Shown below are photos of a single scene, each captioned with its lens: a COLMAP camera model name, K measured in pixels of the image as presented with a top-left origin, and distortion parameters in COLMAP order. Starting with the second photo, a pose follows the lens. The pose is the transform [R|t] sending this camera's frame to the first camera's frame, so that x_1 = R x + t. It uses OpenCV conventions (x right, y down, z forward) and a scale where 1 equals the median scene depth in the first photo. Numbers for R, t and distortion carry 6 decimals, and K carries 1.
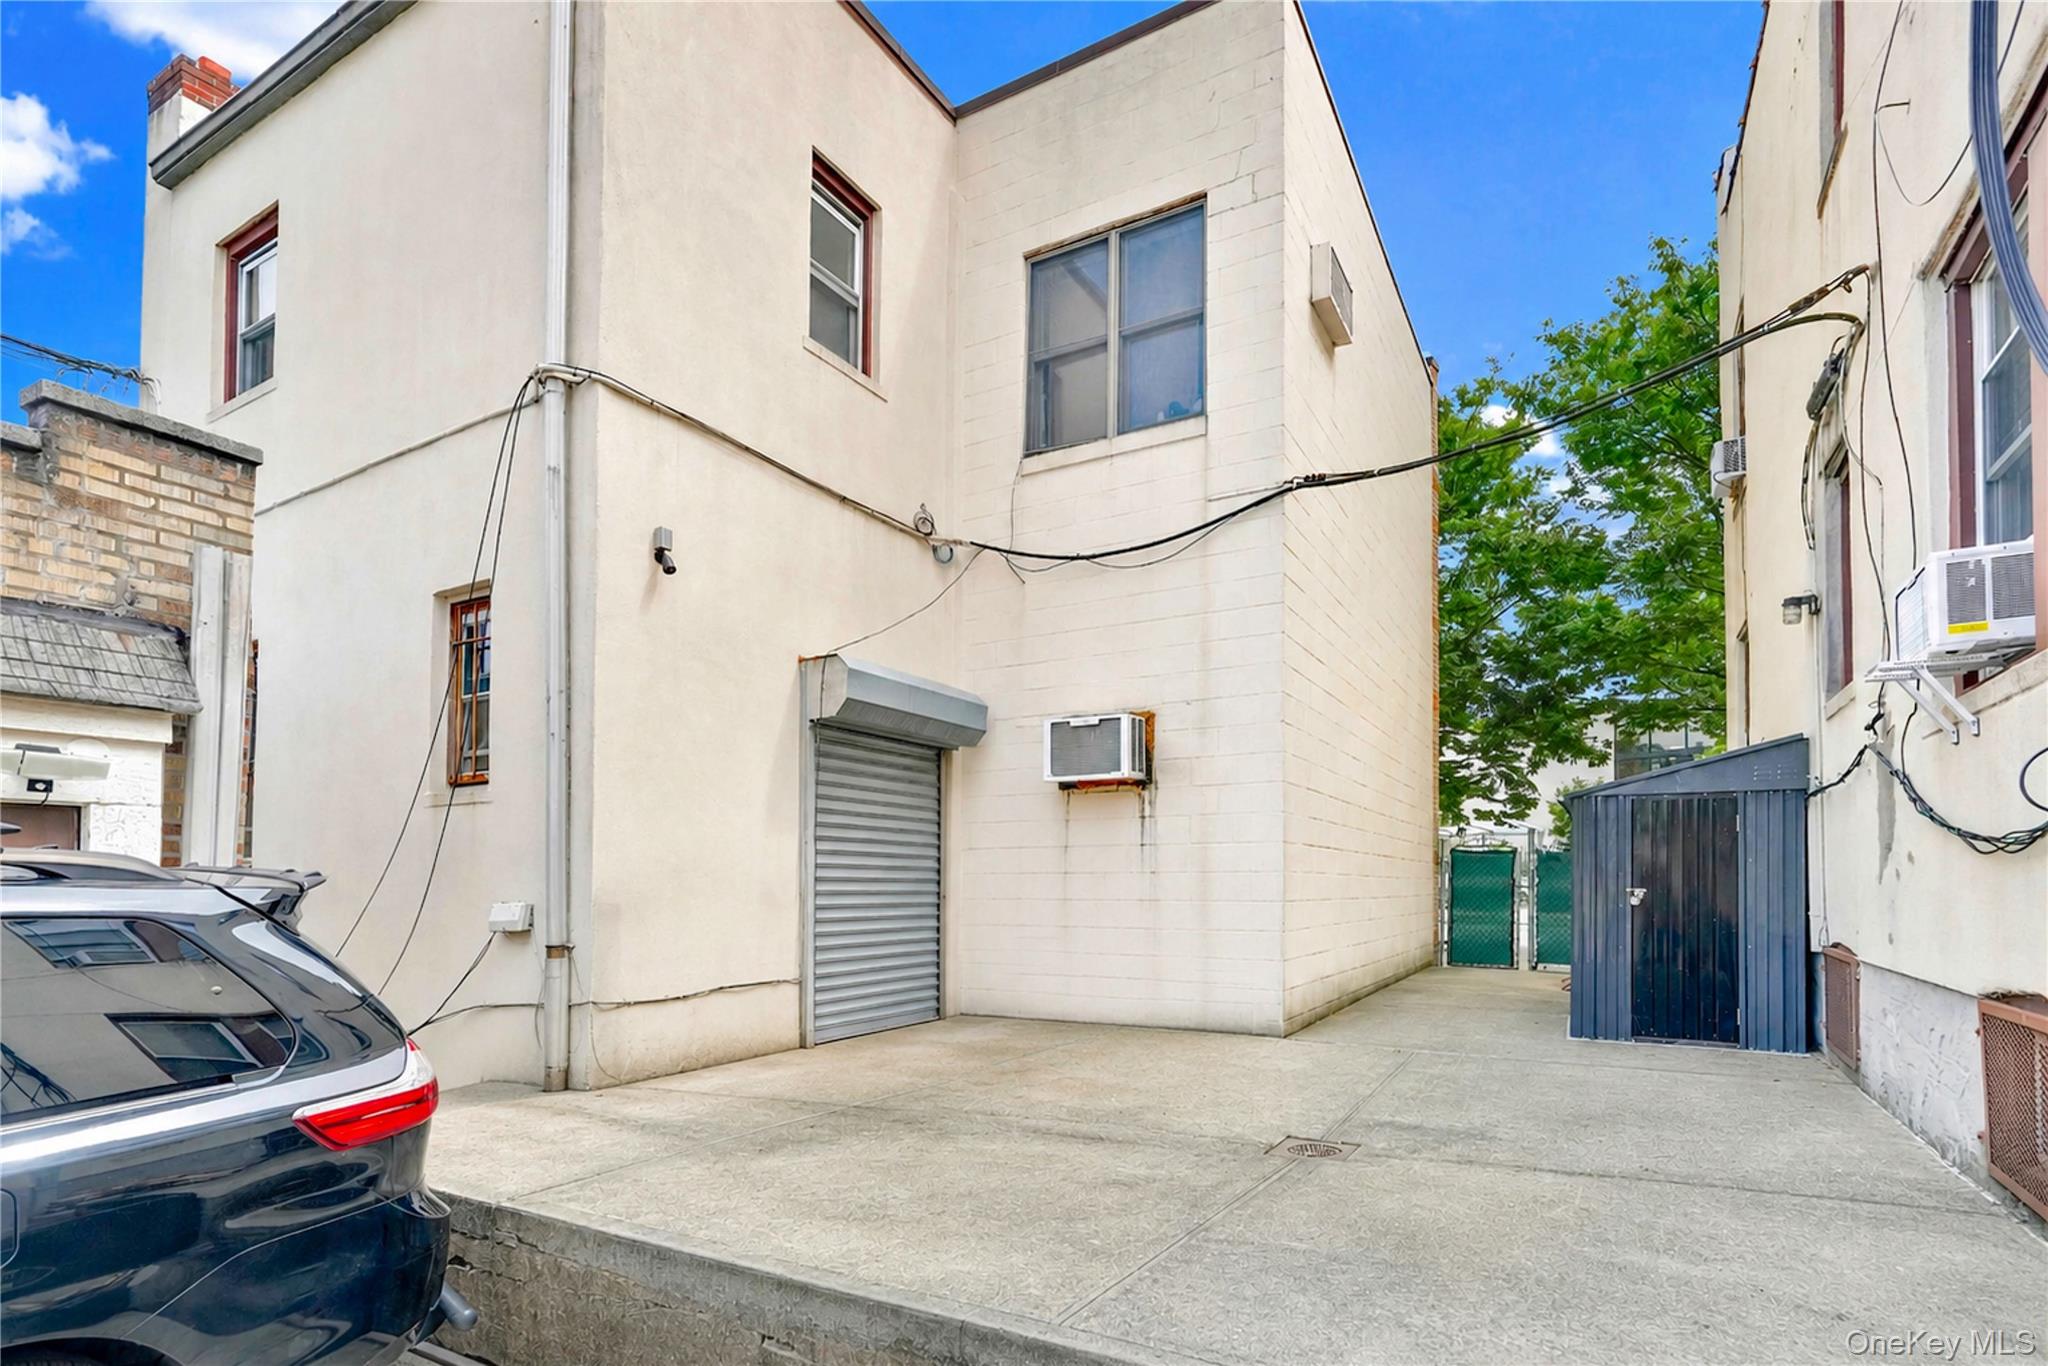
lens RADIAL K [[1005.9, 0, 1029.8], [0, 1005.9, 874.1], [0, 0, 1]] dist [0.001512, 0.000213]
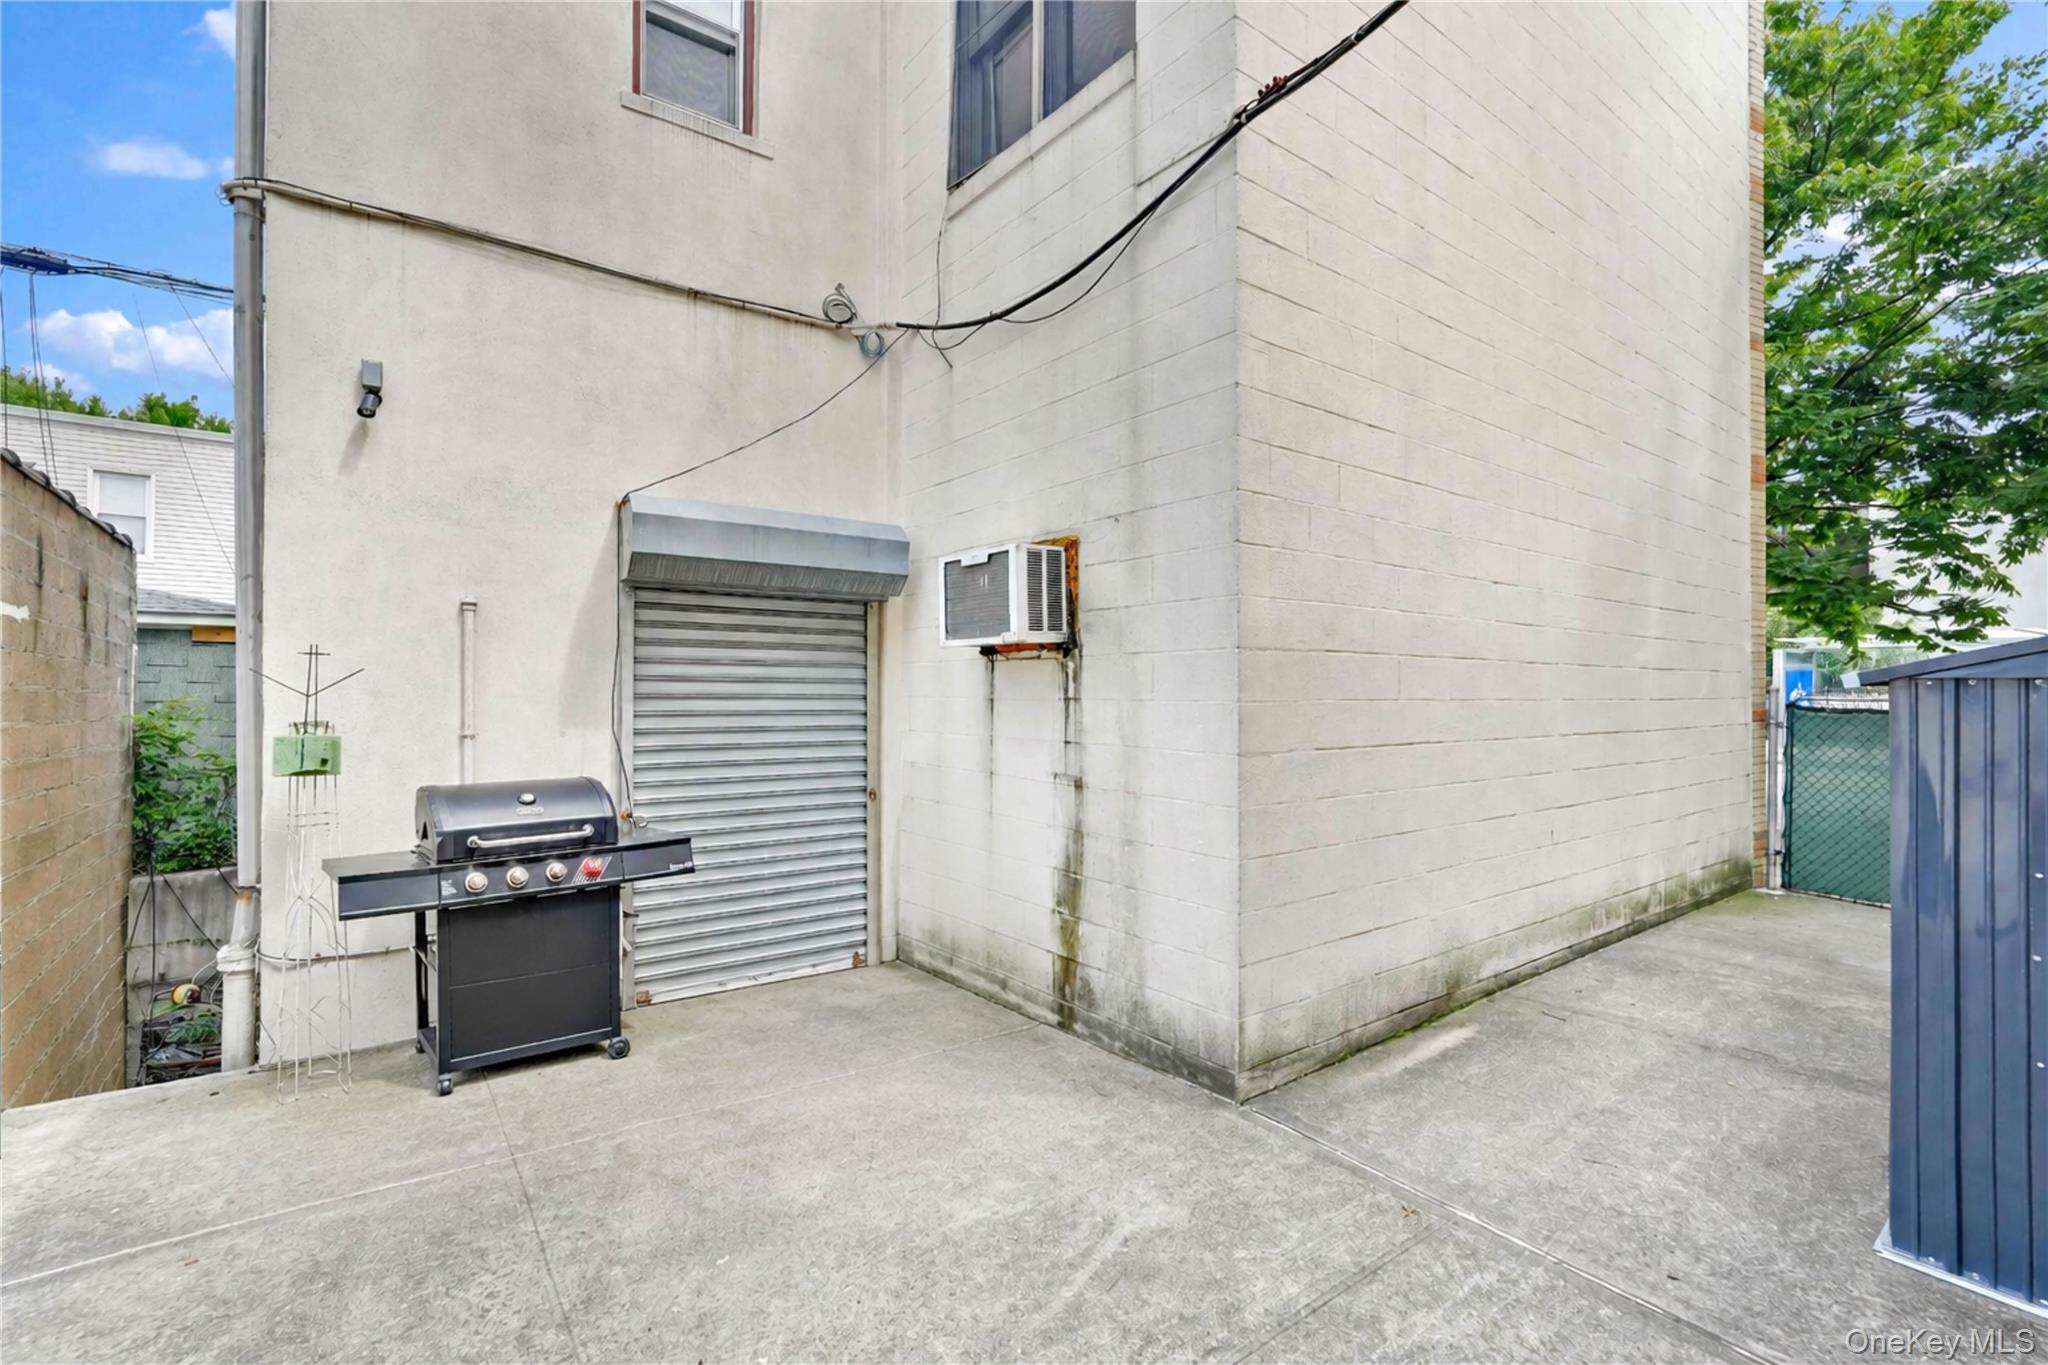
lens RADIAL K [[910.2, 0, 1022.9], [0, 910.2, 681.1], [0, 0, 1]] dist [-0.014139, 0.007974]
pose [[0.912933, -0.006628, -0.408055, 0.313862], [0.010969, 0.999905, 0.008300, -0.070960], [0.407962, -0.012054, 0.912919, 0.435317]]
